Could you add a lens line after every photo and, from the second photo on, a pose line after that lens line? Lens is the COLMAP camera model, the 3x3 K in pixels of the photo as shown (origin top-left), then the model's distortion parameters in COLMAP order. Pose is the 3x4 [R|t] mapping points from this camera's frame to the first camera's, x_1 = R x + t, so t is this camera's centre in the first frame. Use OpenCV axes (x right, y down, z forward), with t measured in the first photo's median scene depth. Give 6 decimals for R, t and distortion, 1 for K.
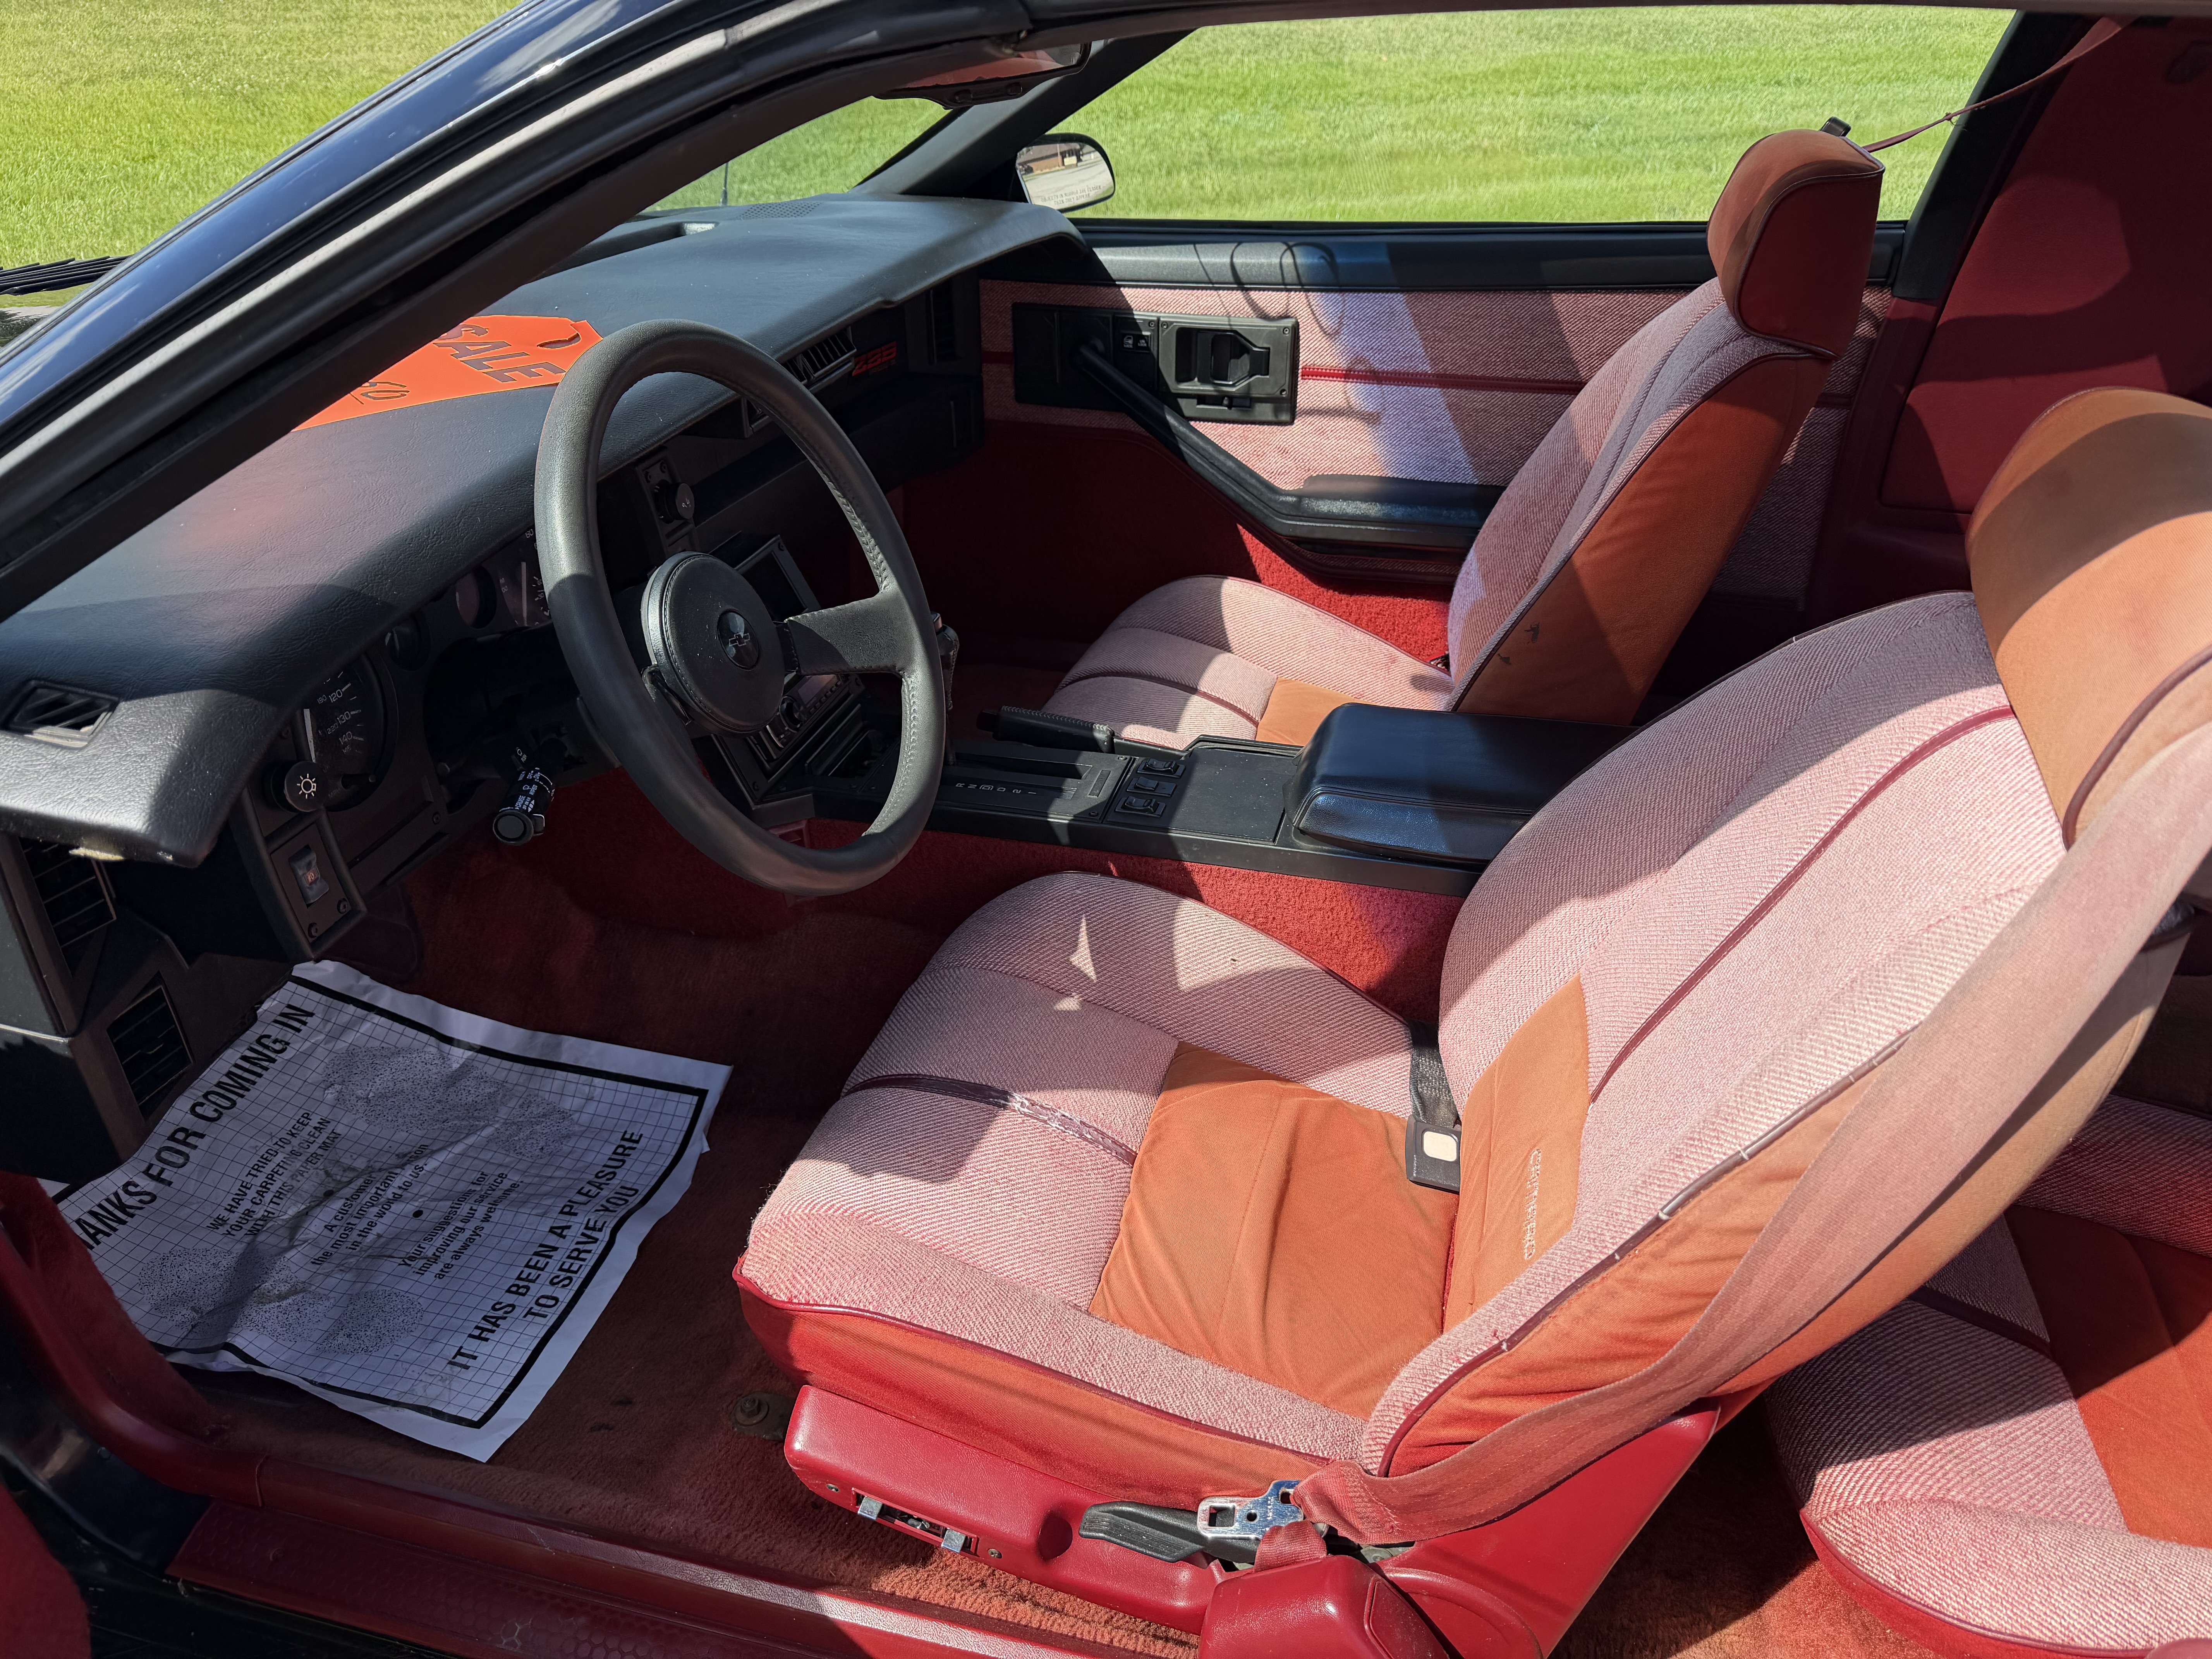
lens RADIAL K [[1544.0, 0, 1091.0], [0, 1544.0, 867.5], [0, 0, 1]] dist [0.022513, -0.048807]
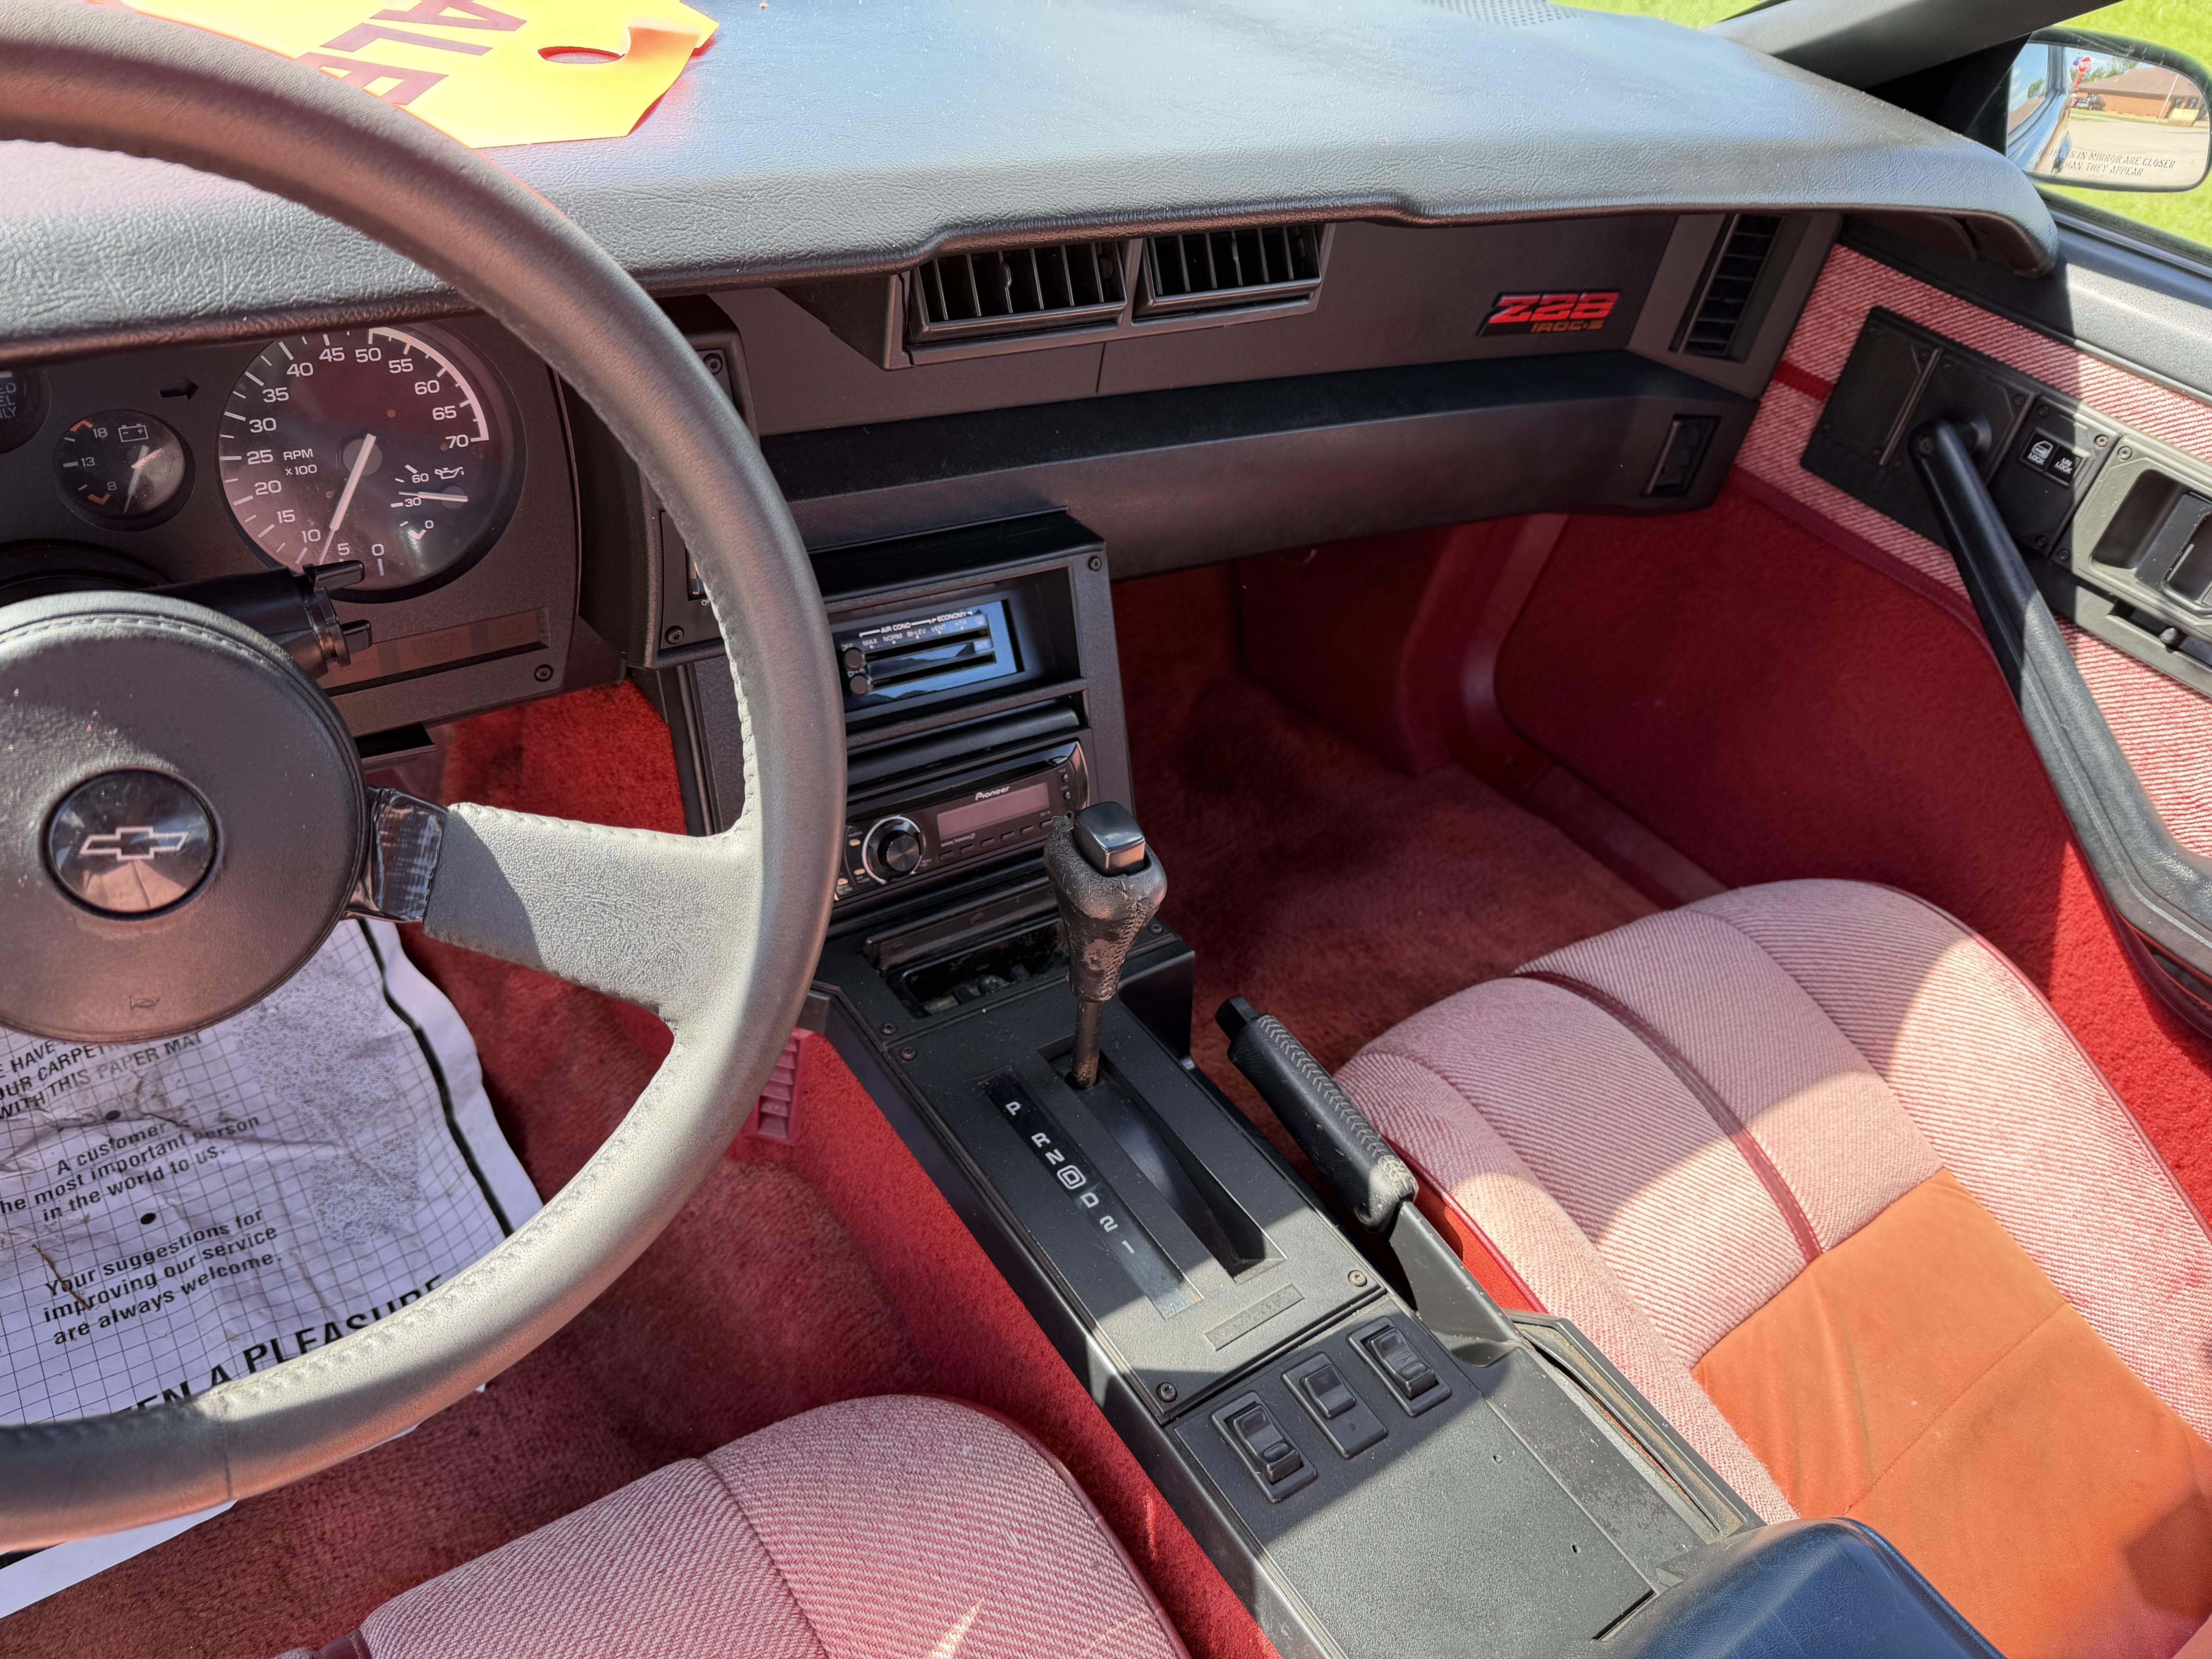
lens RADIAL K [[1544.0, 0, 1139.7], [0, 1544.0, 816.5], [0, 0, 1]] dist [0.022513, -0.048807]
pose [[0.761280, 0.495335, -0.418446, 0.077790], [-0.465334, 0.866756, 0.179438, -0.197603], [0.451572, 0.058115, 0.890340, 0.430228]]
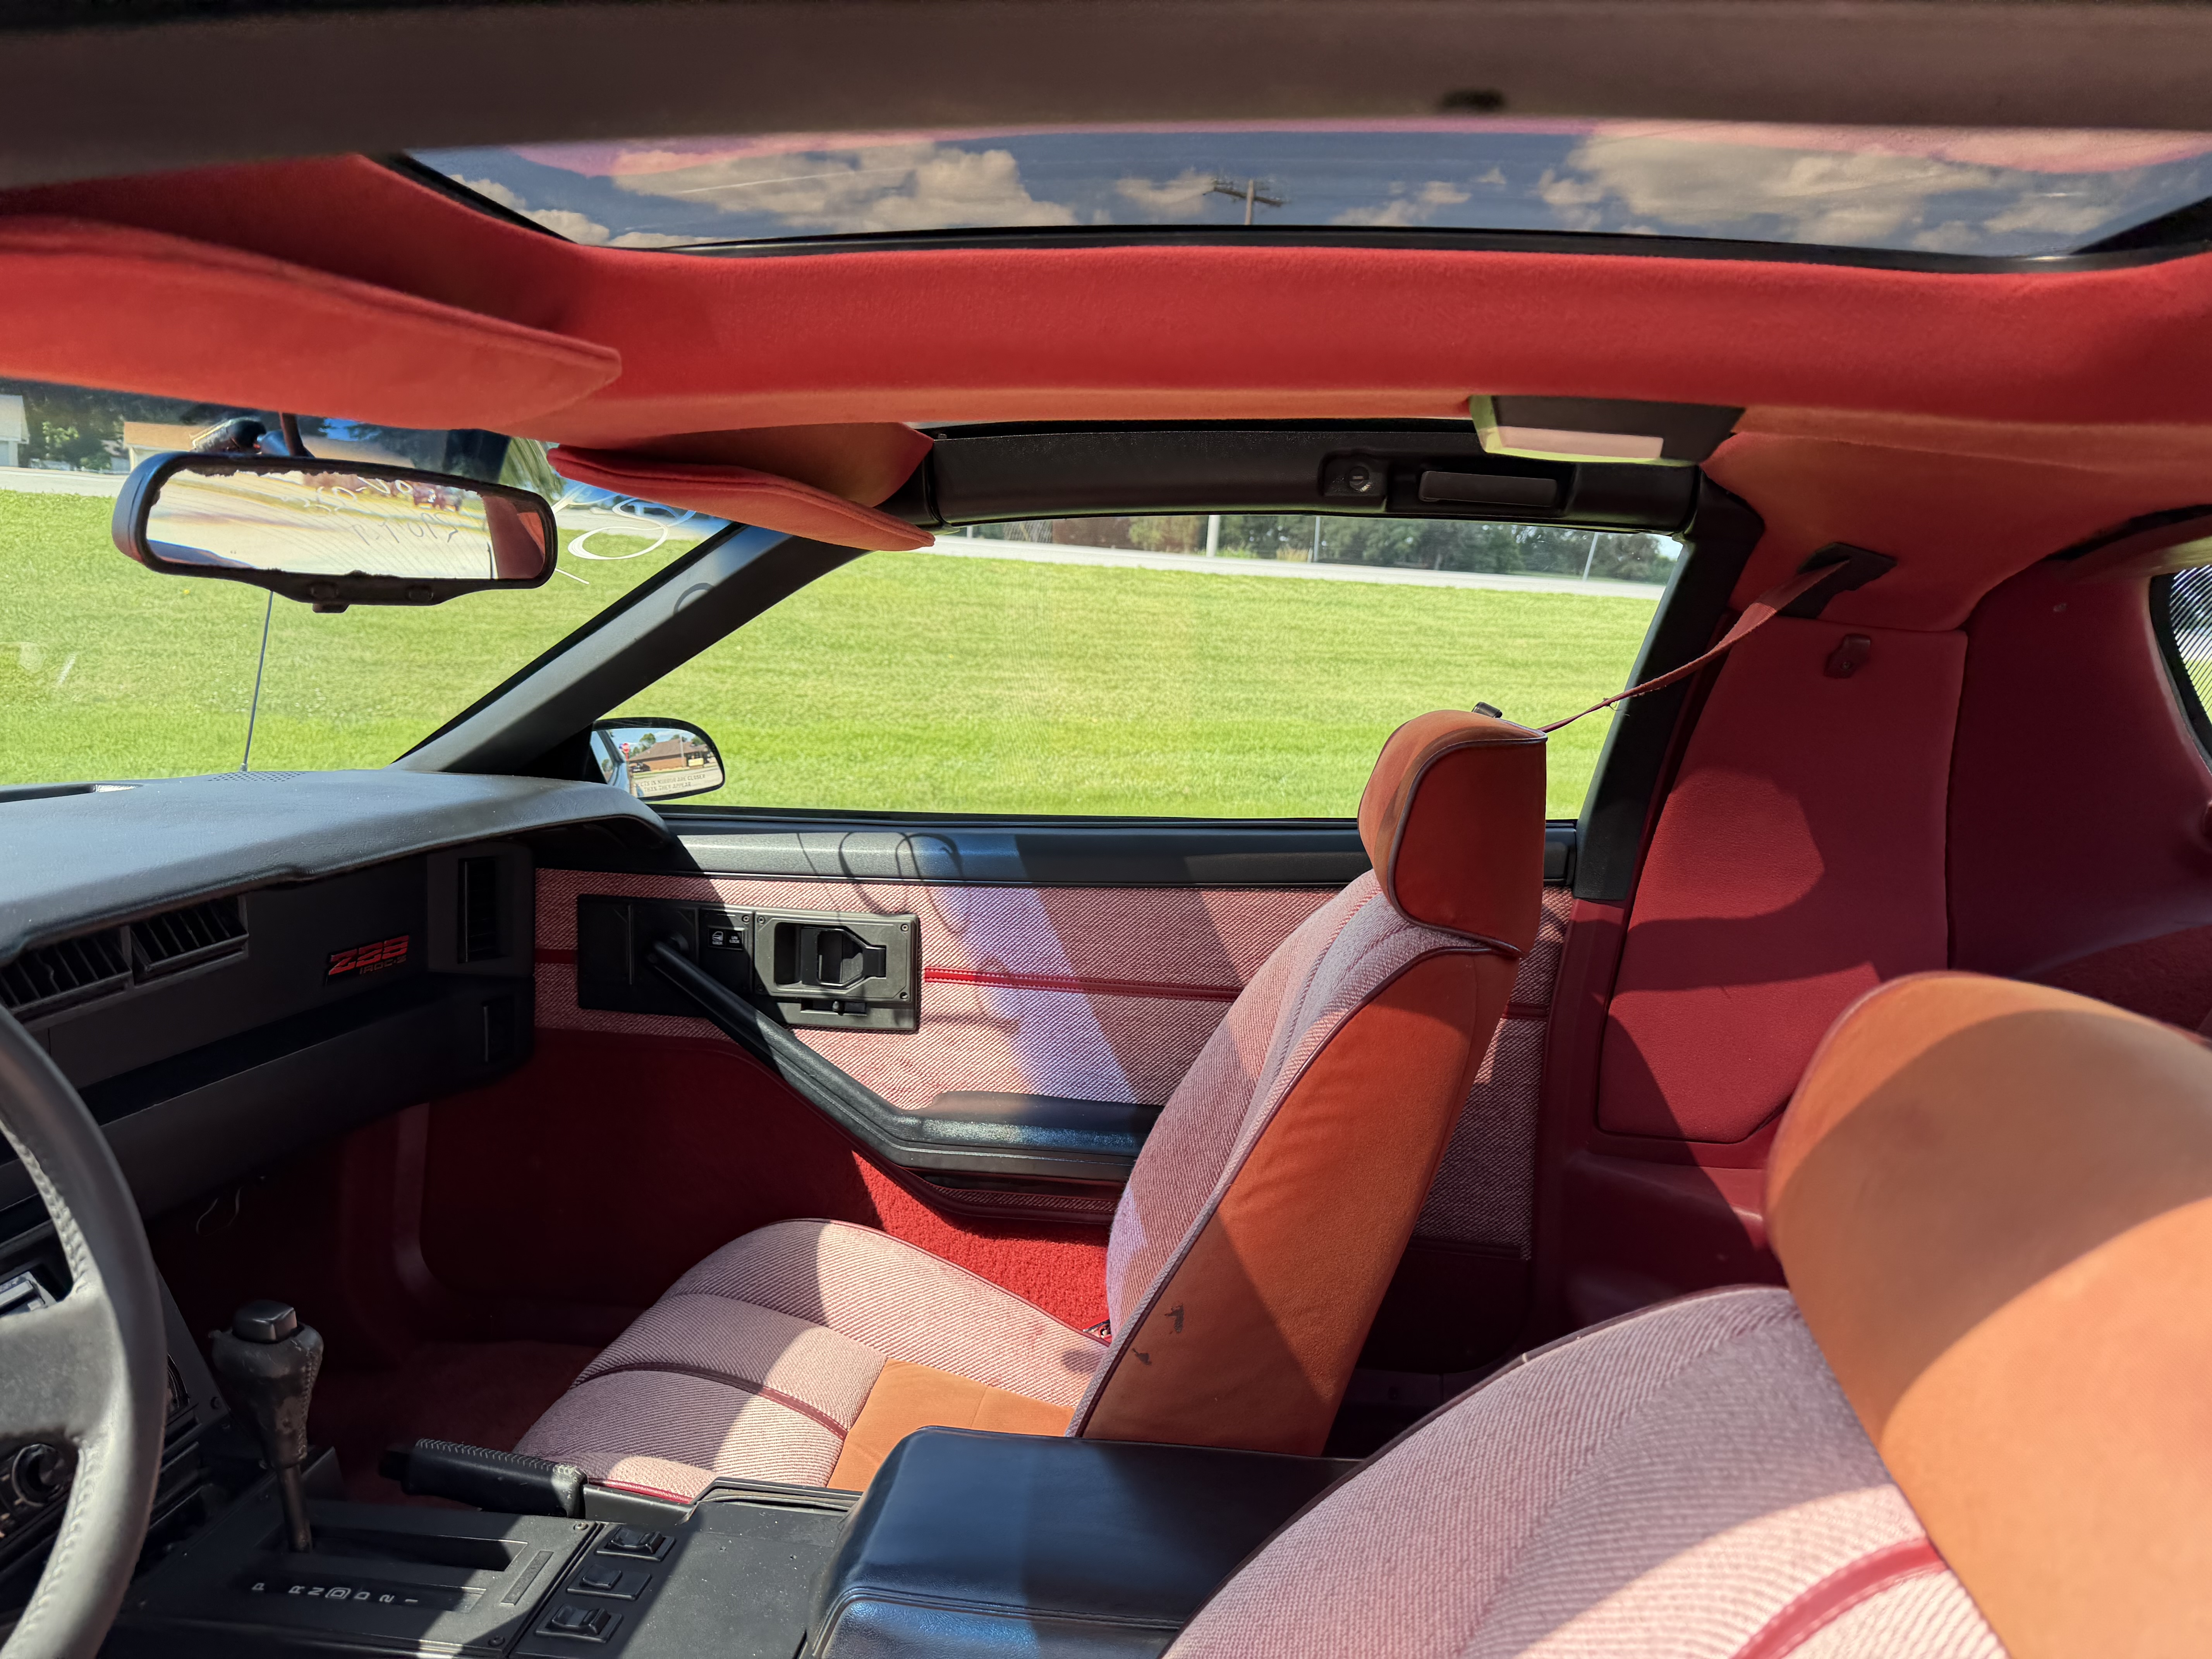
lens RADIAL K [[1544.0, 0, 1085.1], [0, 1544.0, 835.2], [0, 0, 1]] dist [0.022513, -0.048807]
pose [[0.988004, 0.025170, 0.152363, 0.098064], [0.037875, 0.916999, -0.397088, -0.056021], [-0.149711, 0.398095, 0.905045, 0.207178]]
